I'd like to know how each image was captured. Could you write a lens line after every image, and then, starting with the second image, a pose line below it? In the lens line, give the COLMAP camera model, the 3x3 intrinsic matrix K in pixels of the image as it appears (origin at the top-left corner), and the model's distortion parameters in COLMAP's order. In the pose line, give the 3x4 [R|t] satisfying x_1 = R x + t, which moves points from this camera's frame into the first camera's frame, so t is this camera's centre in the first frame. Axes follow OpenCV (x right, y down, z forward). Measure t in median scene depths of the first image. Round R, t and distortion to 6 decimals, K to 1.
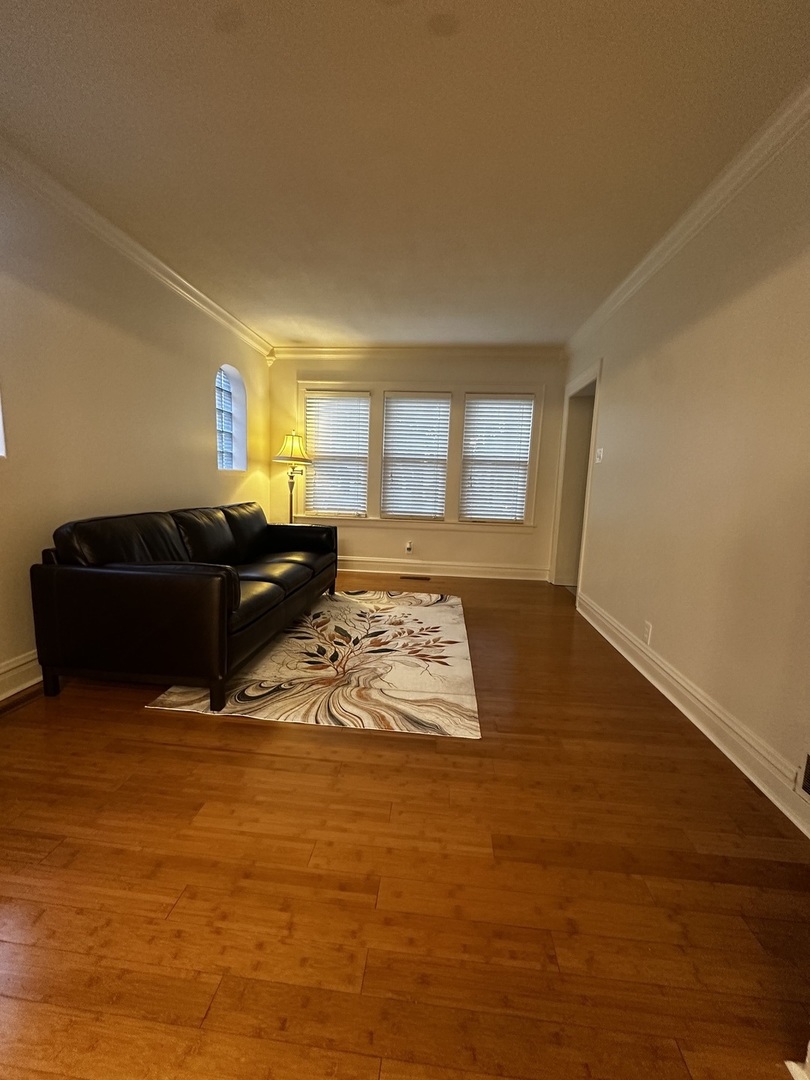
lens RADIAL K [[429.5, 0, 405.0], [0, 429.5, 540.0], [0, 0, 1]] dist [-0.000481, -0.000026]
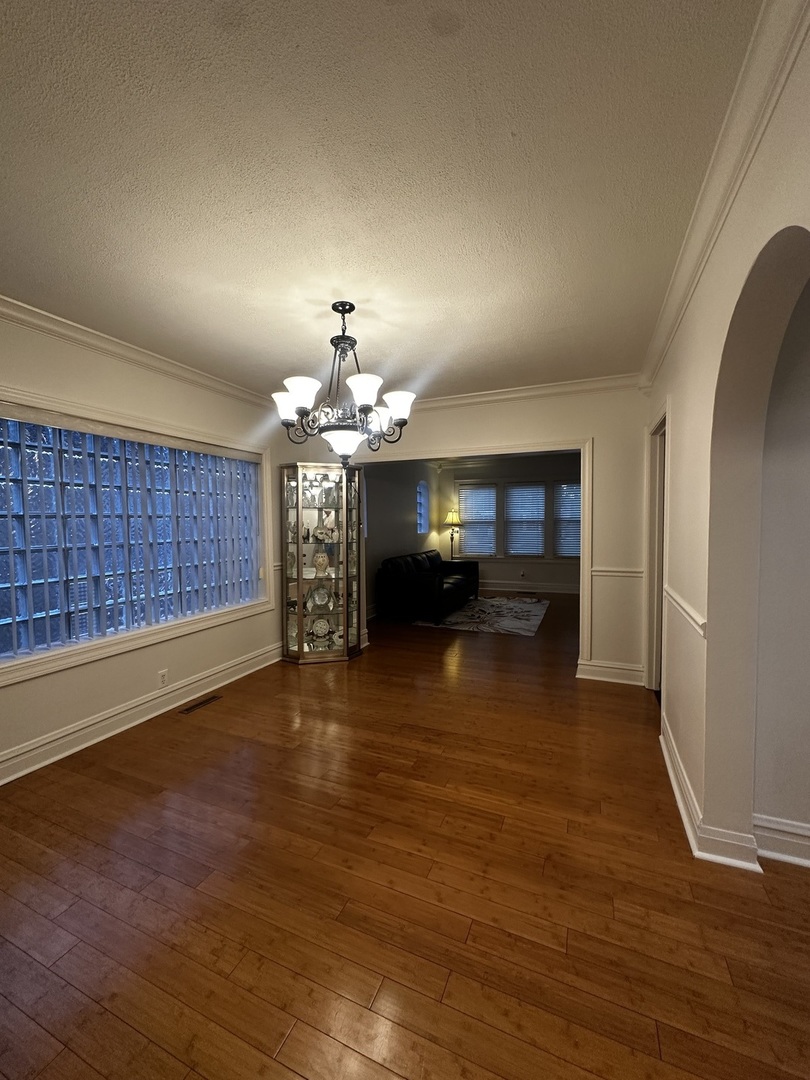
lens RADIAL K [[429.5, 0, 405.0], [0, 429.5, 540.0], [0, 0, 1]] dist [-0.000481, -0.000026]
pose [[0.949067, -0.032378, -0.313407, 0.126516], [0.000785, 0.994946, -0.100409, 0.063330], [0.315074, 0.095049, 0.944296, -0.871022]]
